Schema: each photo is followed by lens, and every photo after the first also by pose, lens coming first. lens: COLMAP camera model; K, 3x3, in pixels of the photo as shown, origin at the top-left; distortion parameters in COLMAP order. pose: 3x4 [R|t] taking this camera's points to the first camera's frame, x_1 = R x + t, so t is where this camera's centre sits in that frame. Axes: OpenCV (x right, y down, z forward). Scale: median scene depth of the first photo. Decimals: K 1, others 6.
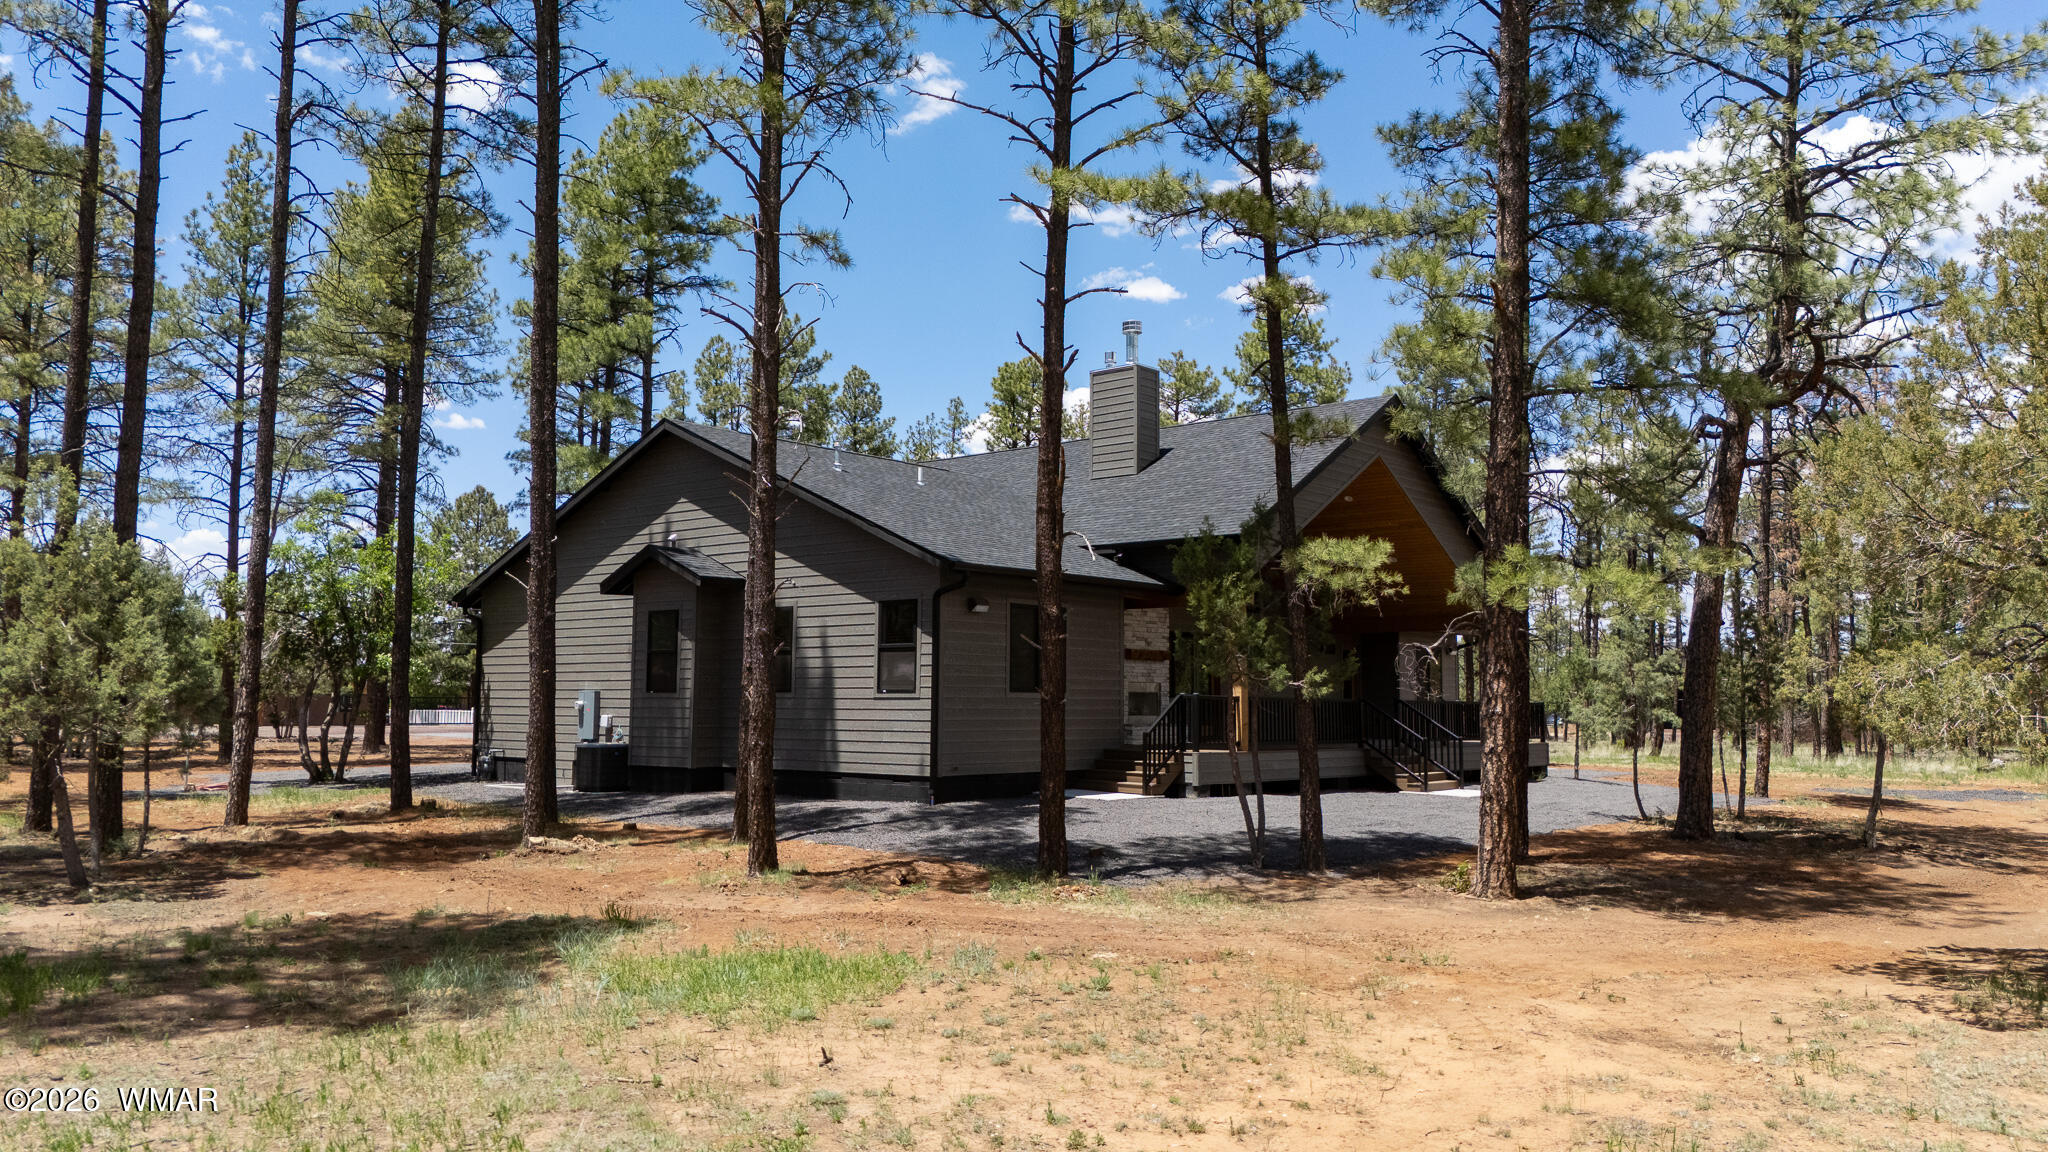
lens RADIAL K [[1455.6, 0, 1025.0], [0, 1455.6, 562.5], [0, 0, 1]] dist [0.206336, -0.300993]
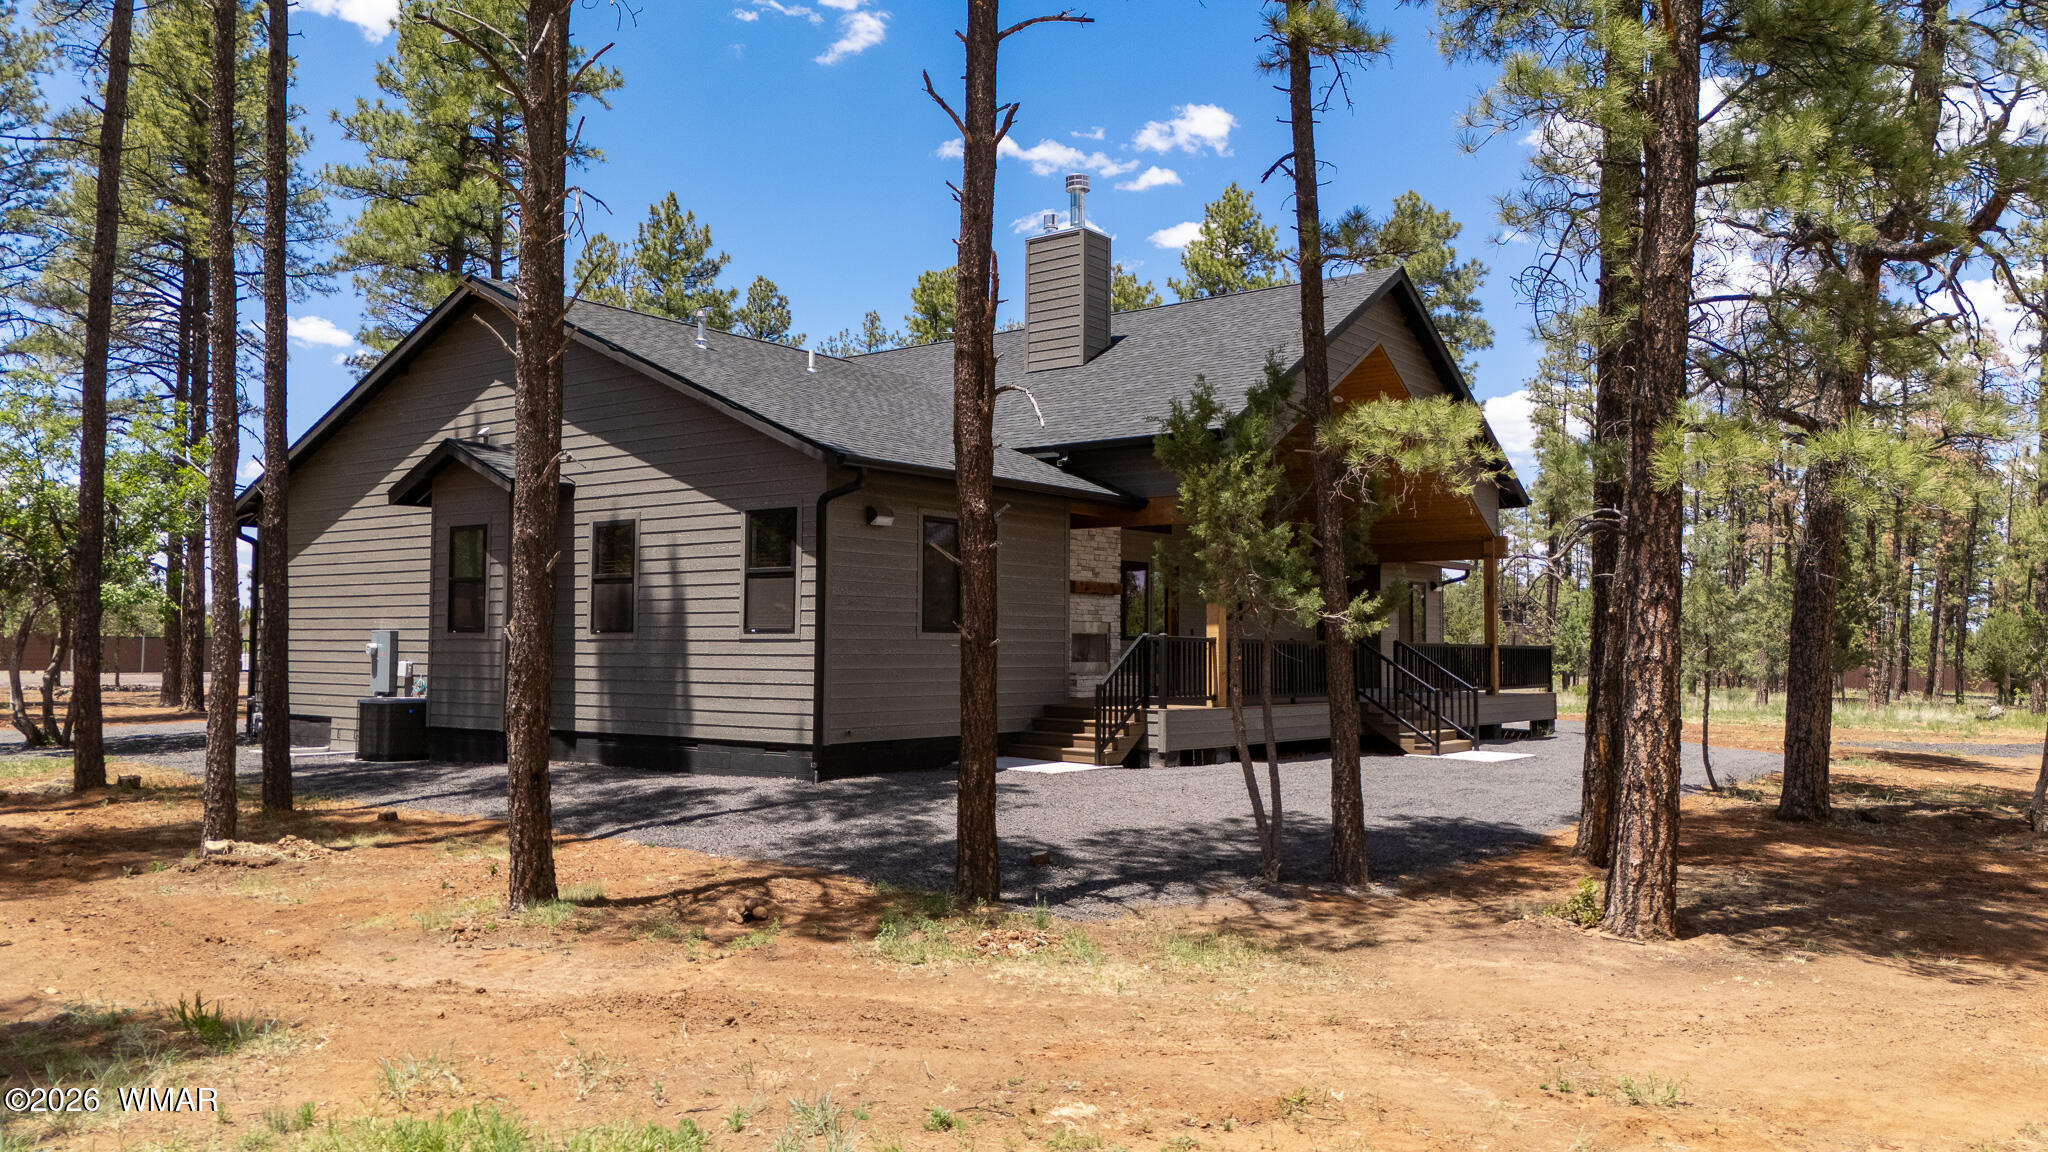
lens RADIAL K [[1455.6, 0, 1025.0], [0, 1455.6, 562.5], [0, 0, 1]] dist [0.206336, -0.300993]
pose [[0.998714, 0.003249, 0.050598, 0.004827], [-0.005130, 0.999299, 0.037092, 0.024563], [-0.050442, -0.037304, 0.998030, 0.243362]]
